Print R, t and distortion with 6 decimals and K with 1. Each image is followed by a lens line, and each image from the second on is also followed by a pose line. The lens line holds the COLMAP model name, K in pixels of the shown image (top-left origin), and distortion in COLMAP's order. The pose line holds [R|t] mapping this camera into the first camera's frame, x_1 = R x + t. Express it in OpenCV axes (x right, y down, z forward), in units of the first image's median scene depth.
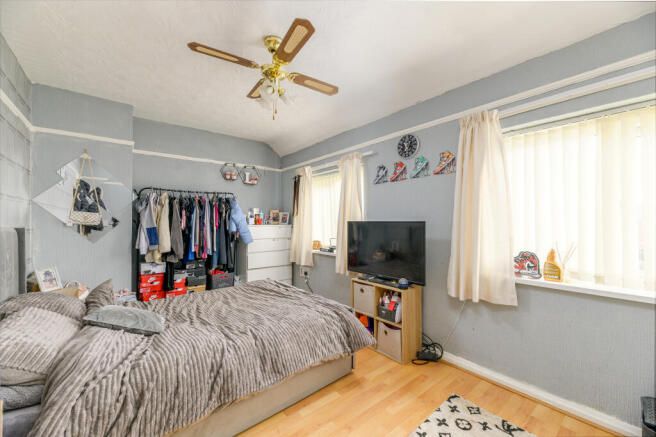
lens RADIAL K [[265.6, 0, 323.7], [0, 265.6, 220.7], [0, 0, 1]] dist [0.002213, 0.000061]
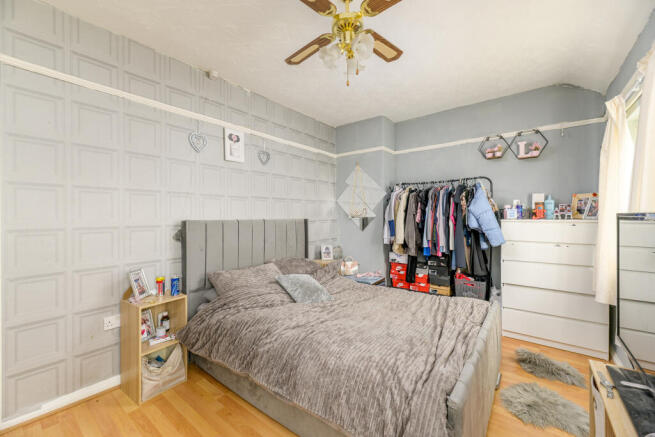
lens RADIAL K [[265.2, 0, 323.1], [0, 265.2, 217.7], [0, 0, 1]] dist [0.002213, 0.000061]
pose [[0.225416, 0.012219, -0.974186, 0.322019], [0.010124, 0.999838, 0.014884, -0.004585], [0.974210, -0.013218, 0.225256, 0.433056]]
